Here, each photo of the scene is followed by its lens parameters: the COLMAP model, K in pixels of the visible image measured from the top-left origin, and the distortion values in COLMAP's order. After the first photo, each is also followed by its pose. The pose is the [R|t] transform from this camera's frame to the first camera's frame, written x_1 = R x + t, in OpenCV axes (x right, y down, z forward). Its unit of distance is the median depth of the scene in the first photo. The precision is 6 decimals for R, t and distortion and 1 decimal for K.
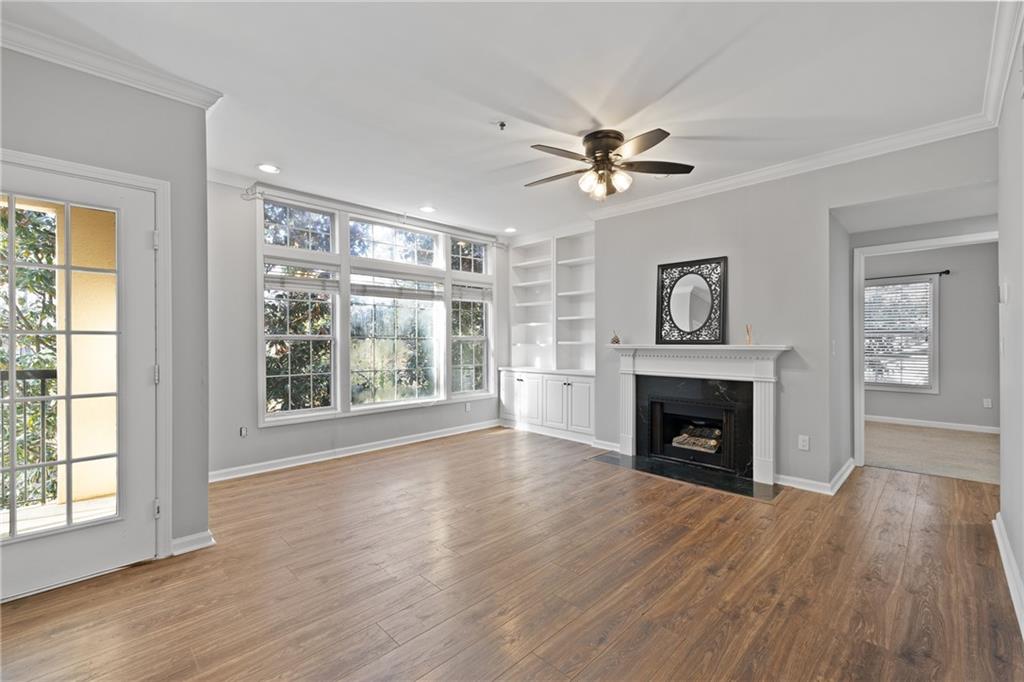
lens RADIAL K [[432.7, 0, 512.9], [0, 432.7, 340.0], [0, 0, 1]] dist [0.001709, -0.000022]
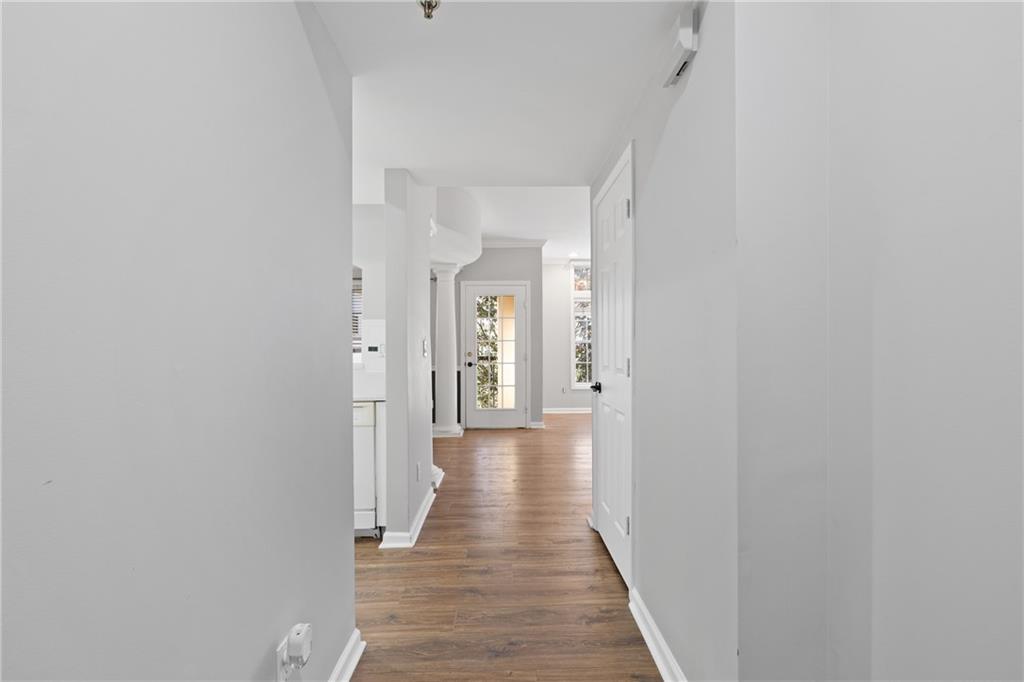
lens RADIAL K [[432.7, 0, 512.2], [0, 432.7, 346.9], [0, 0, 1]] dist [0.001709, -0.000022]
pose [[0.722851, 0.005332, -0.690983, 0.528138], [0.000410, 0.999967, 0.008145, 0.000945], [0.691003, -0.006171, 0.722825, -0.540362]]
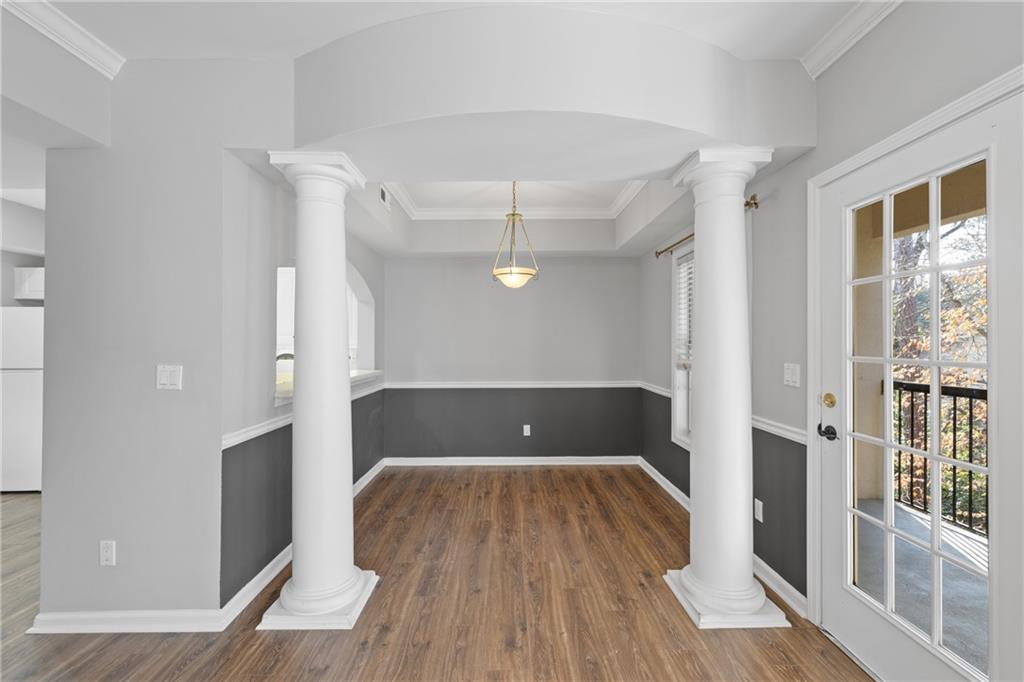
lens RADIAL K [[432.7, 0, 506.0], [0, 432.7, 341.7], [0, 0, 1]] dist [0.001709, -0.000022]
pose [[-0.712663, 0.006147, -0.701480, -0.033103], [0.007322, 0.999972, 0.001325, -0.030057], [0.701469, -0.004192, -0.712688, 0.540017]]
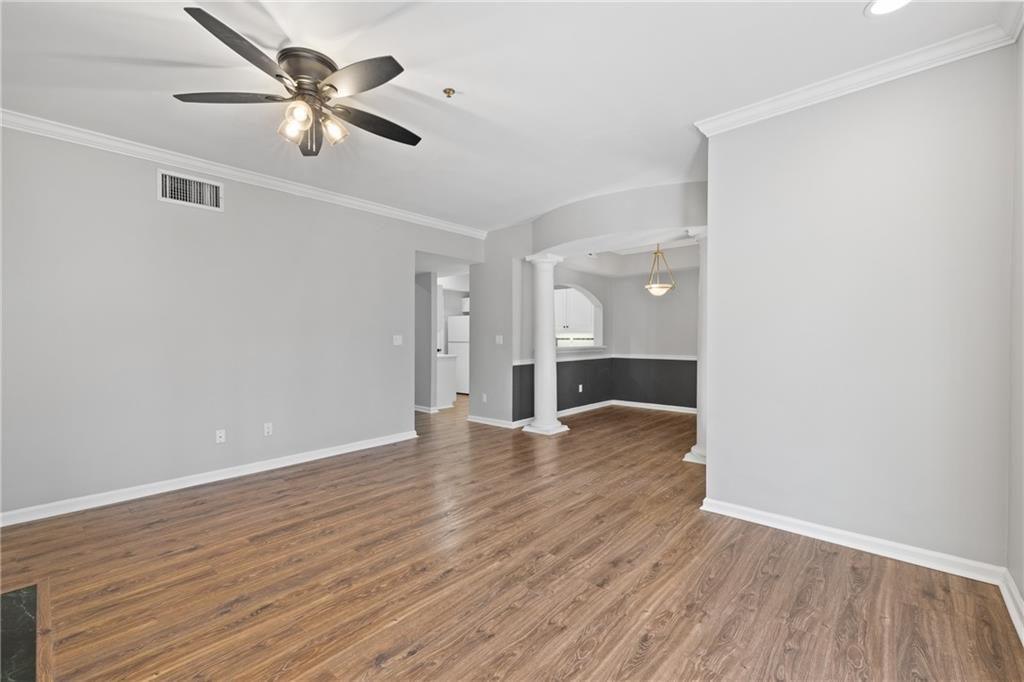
lens RADIAL K [[432.7, 0, 511.6], [0, 432.7, 339.5], [0, 0, 1]] dist [0.001709, -0.000022]
pose [[-0.998640, 0.005742, -0.051817, -0.075601], [0.005476, 0.999971, 0.005274, 0.001359], [0.051846, 0.004983, -0.998643, 1.359267]]
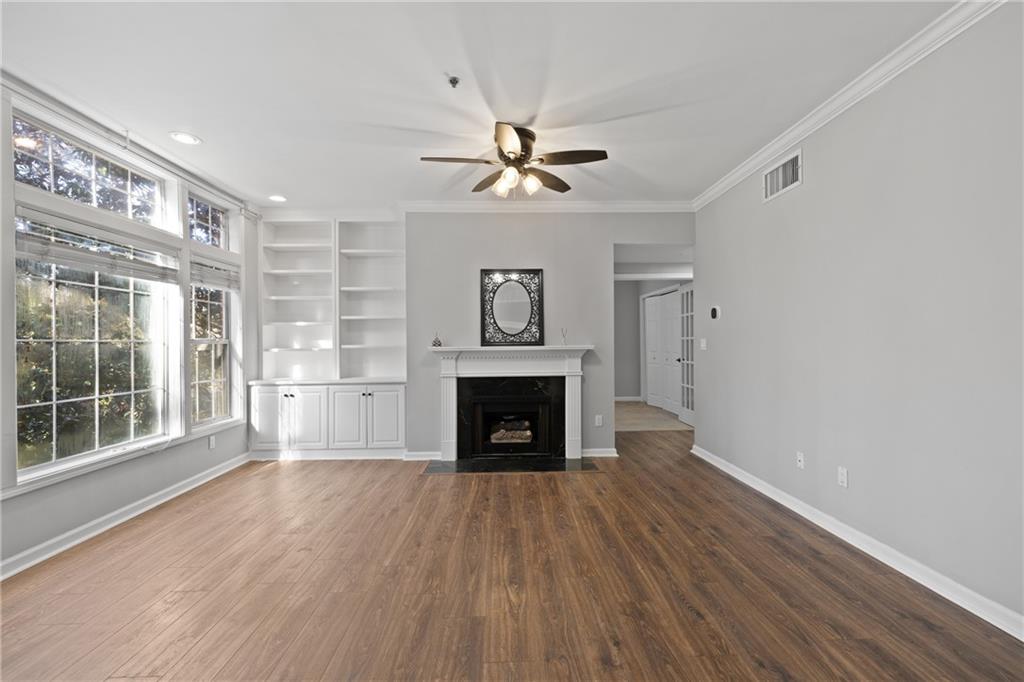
lens RADIAL K [[432.7, 0, 517.6], [0, 432.7, 340.1], [0, 0, 1]] dist [0.001709, -0.000022]
pose [[0.685574, 0.000791, 0.728003, -0.387352], [0.006630, 0.999951, -0.007329, 0.003221], [-0.727973, 0.009852, 0.685535, 0.249869]]
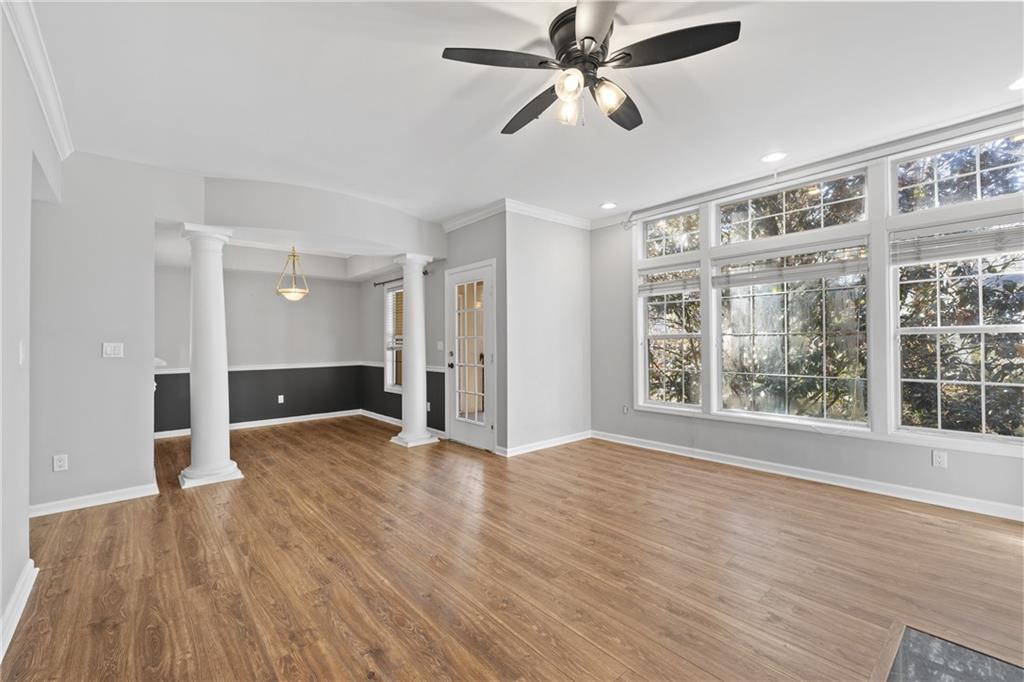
lens RADIAL K [[432.7, 0, 512.9], [0, 432.7, 338.6], [0, 0, 1]] dist [0.001709, -0.000022]
pose [[-0.069201, -0.005535, -0.997587, 0.664799], [0.013407, 0.999889, -0.006478, 0.003053], [0.997513, -0.013823, -0.069119, 0.725181]]
